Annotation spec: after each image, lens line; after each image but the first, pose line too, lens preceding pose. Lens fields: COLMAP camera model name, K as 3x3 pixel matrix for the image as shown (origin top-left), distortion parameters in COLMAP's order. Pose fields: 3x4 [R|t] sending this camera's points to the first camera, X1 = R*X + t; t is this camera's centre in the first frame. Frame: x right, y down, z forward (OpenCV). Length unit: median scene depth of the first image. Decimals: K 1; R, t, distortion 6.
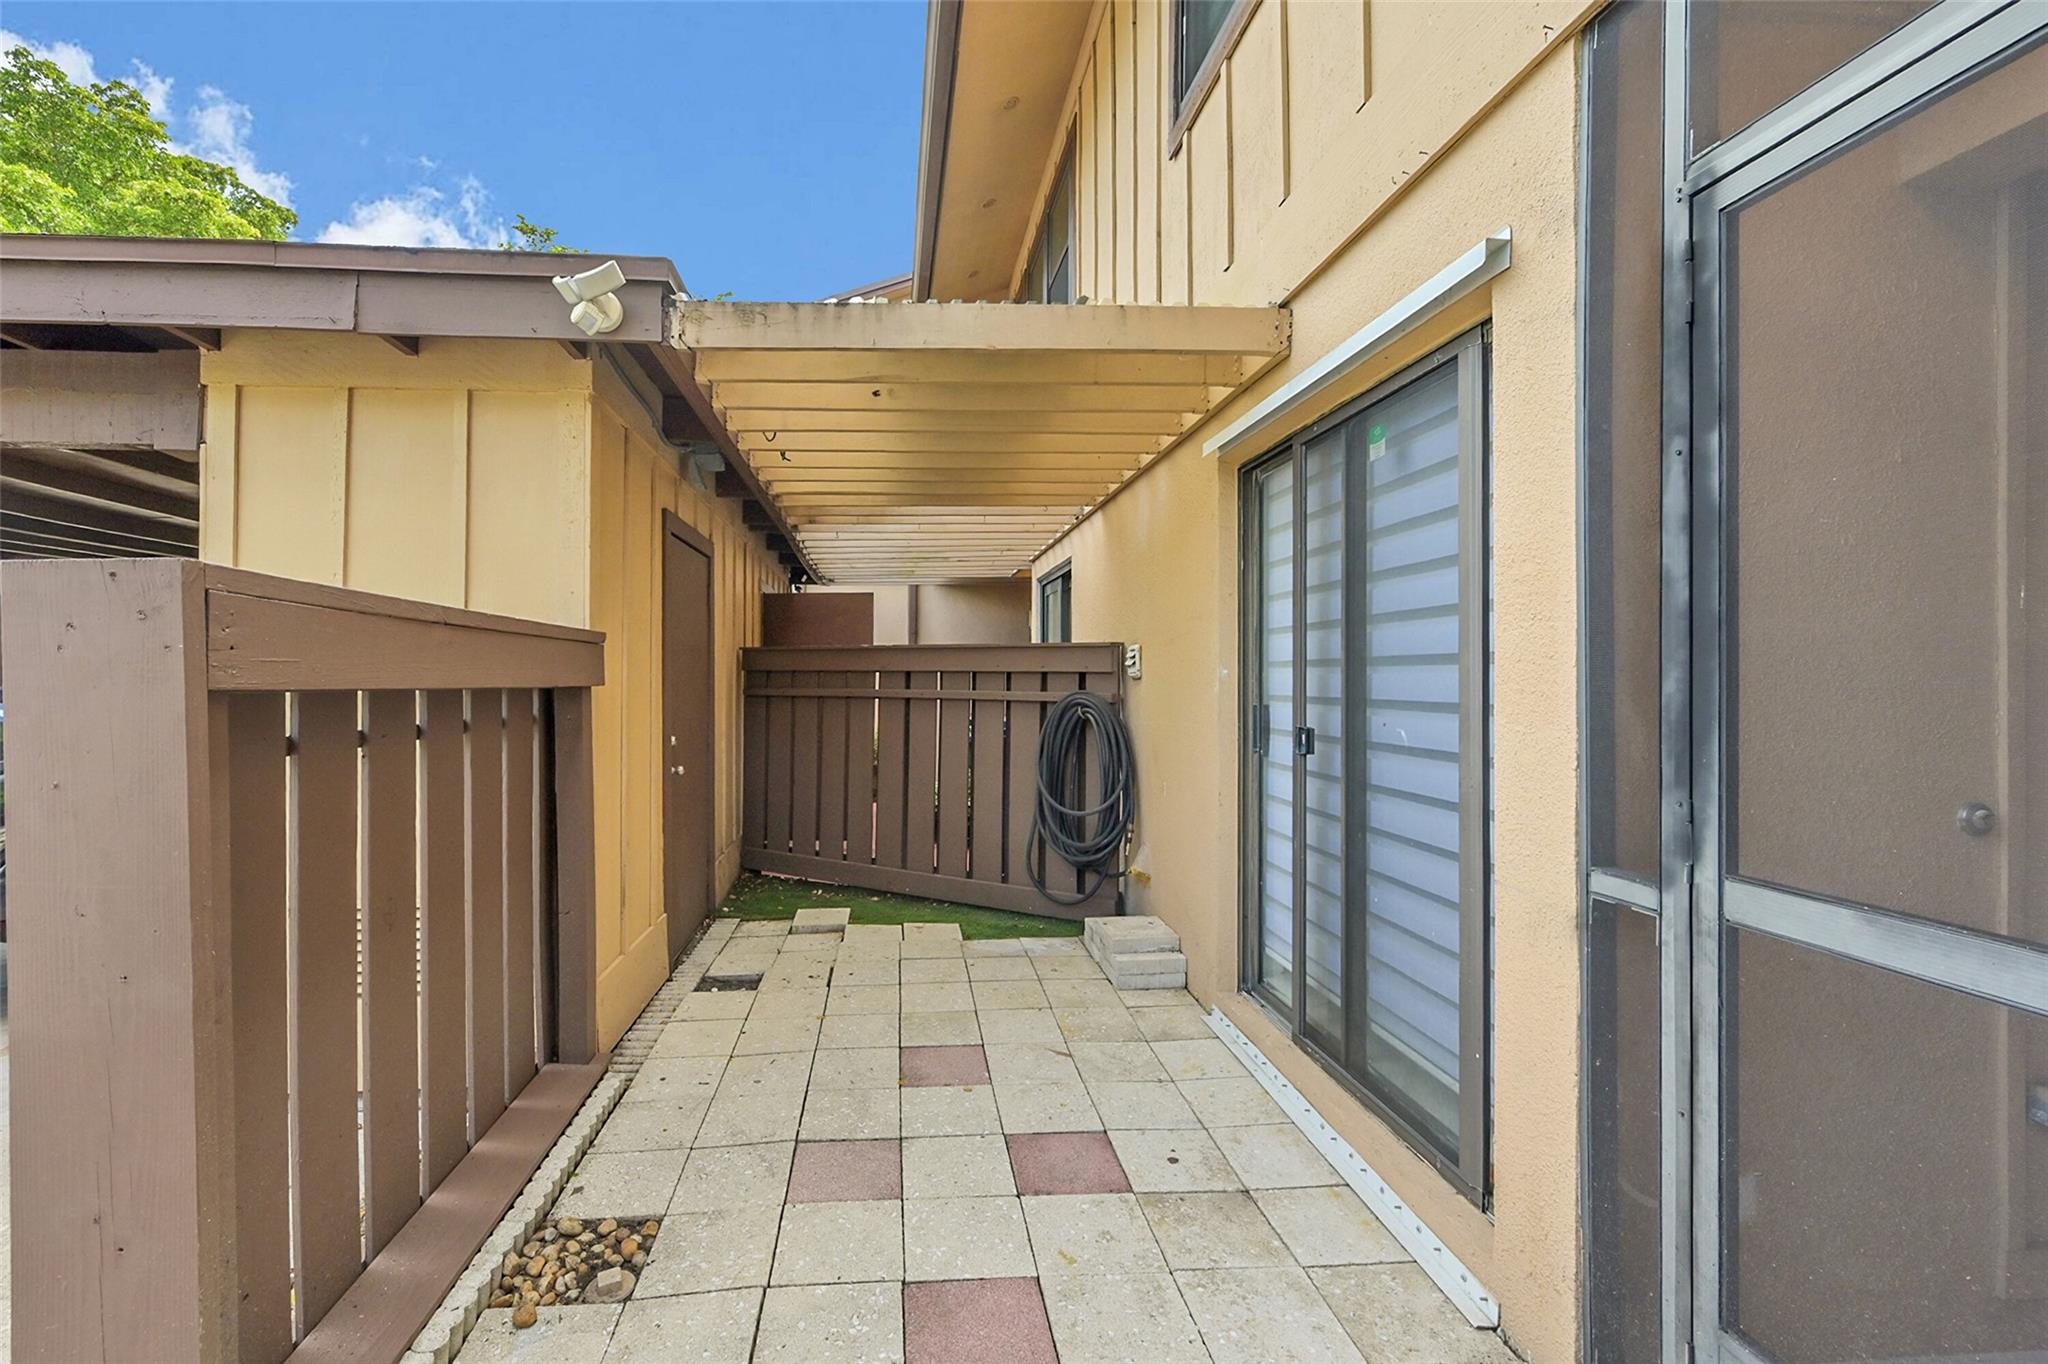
lens RADIAL K [[867.5, 0, 948.7], [0, 867.5, 679.5], [0, 0, 1]] dist [-0.000259, -0.000291]
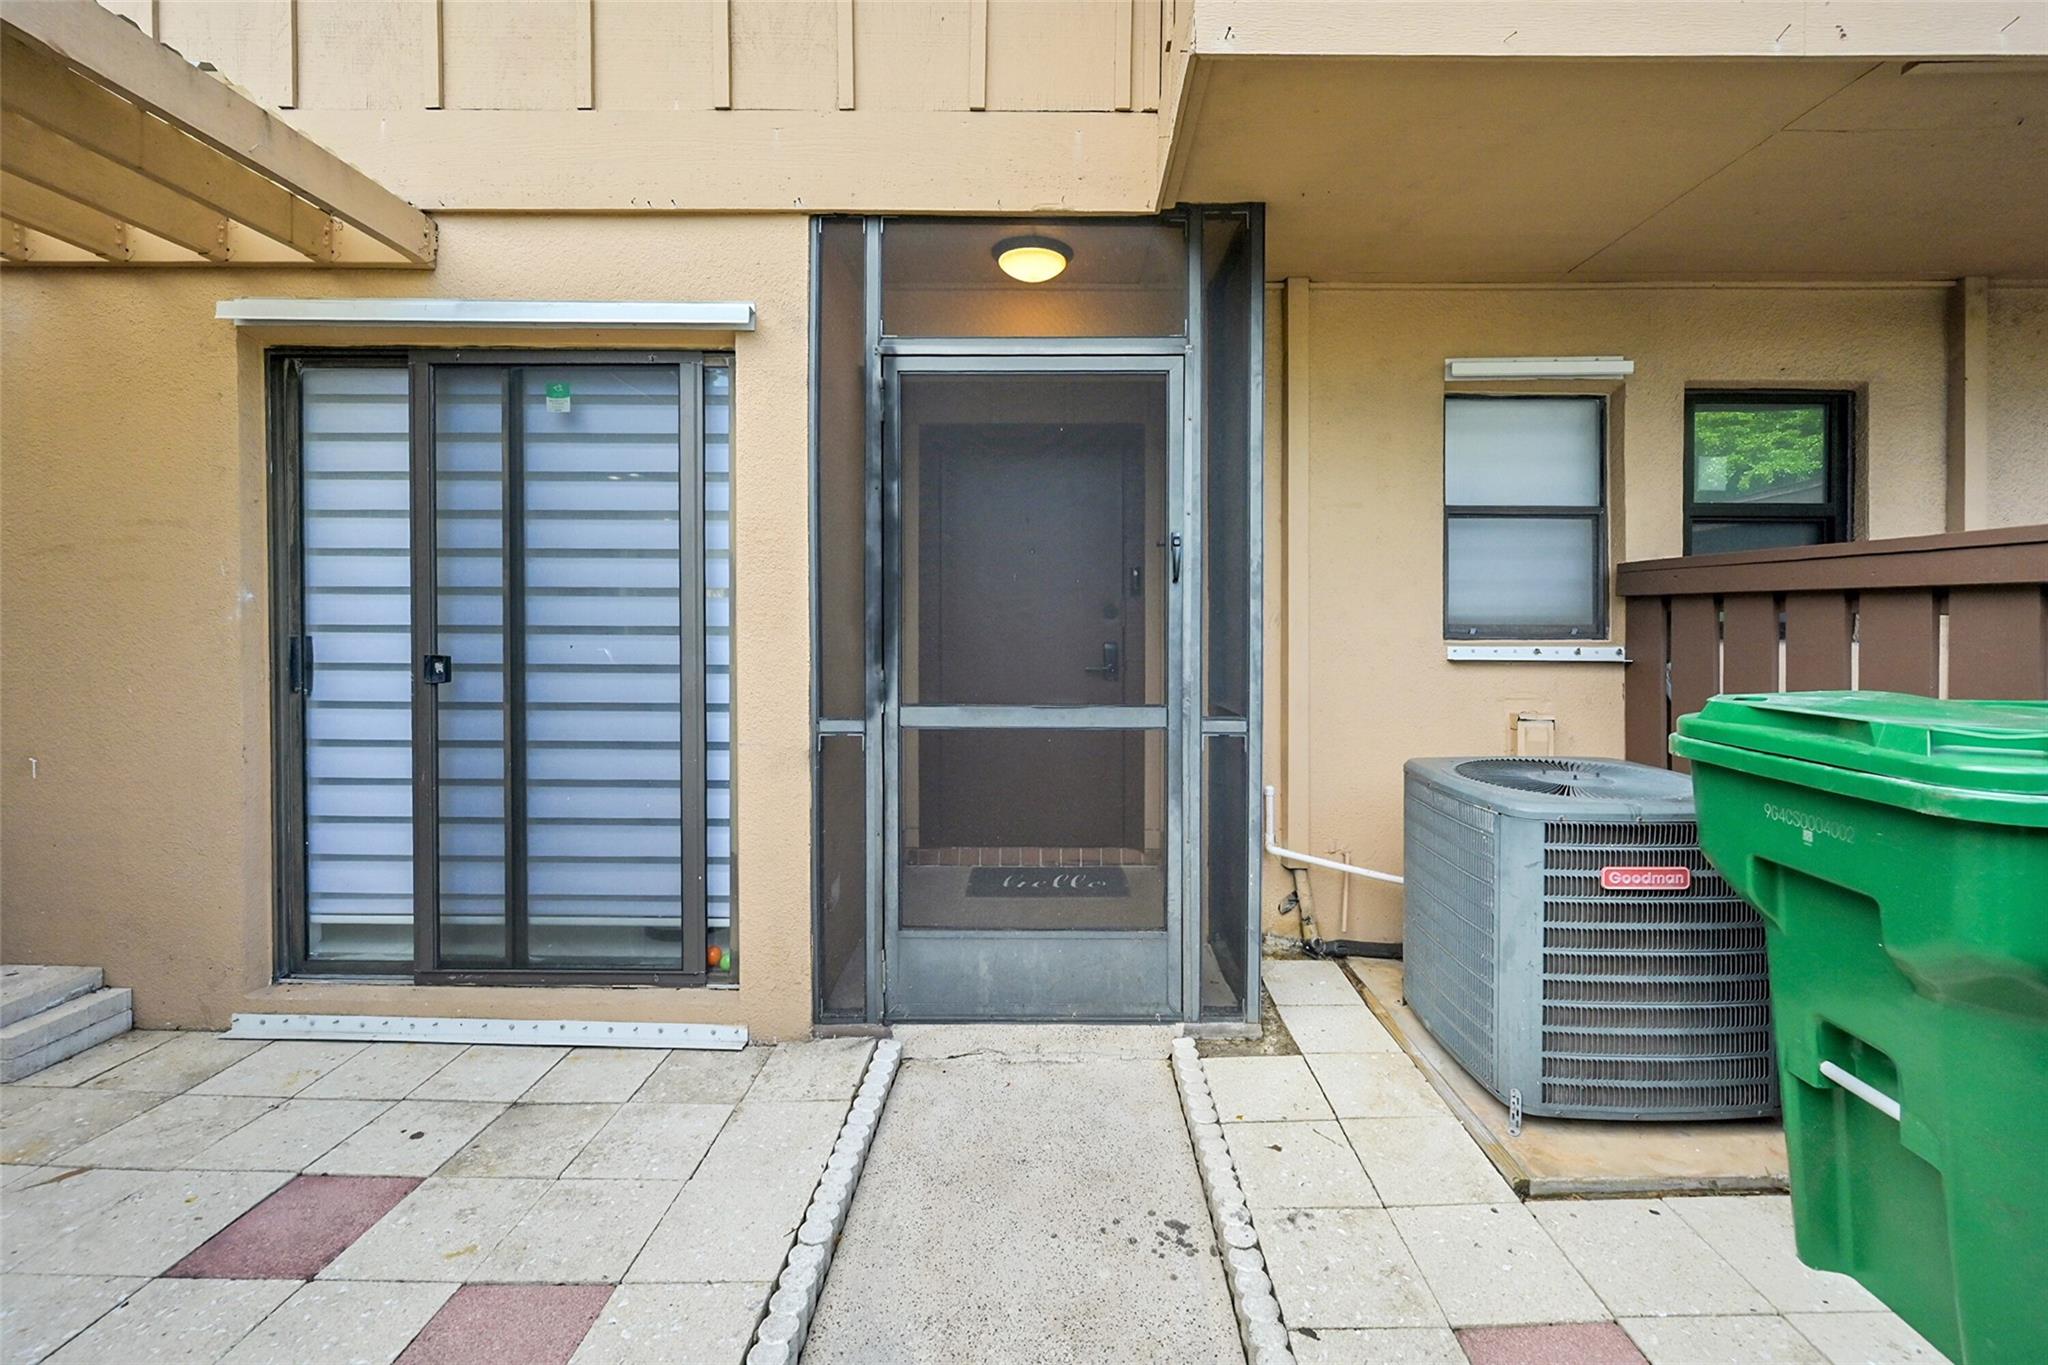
lens RADIAL K [[813.3, 0, 1032.8], [0, 813.3, 636.7], [0, 0, 1]] dist [0.000514, 0.000122]
pose [[0.080634, -0.011702, 0.996675, -0.617273], [-0.003802, 0.999920, 0.012048, 0.028125], [-0.996737, -0.004760, 0.080583, 0.349322]]
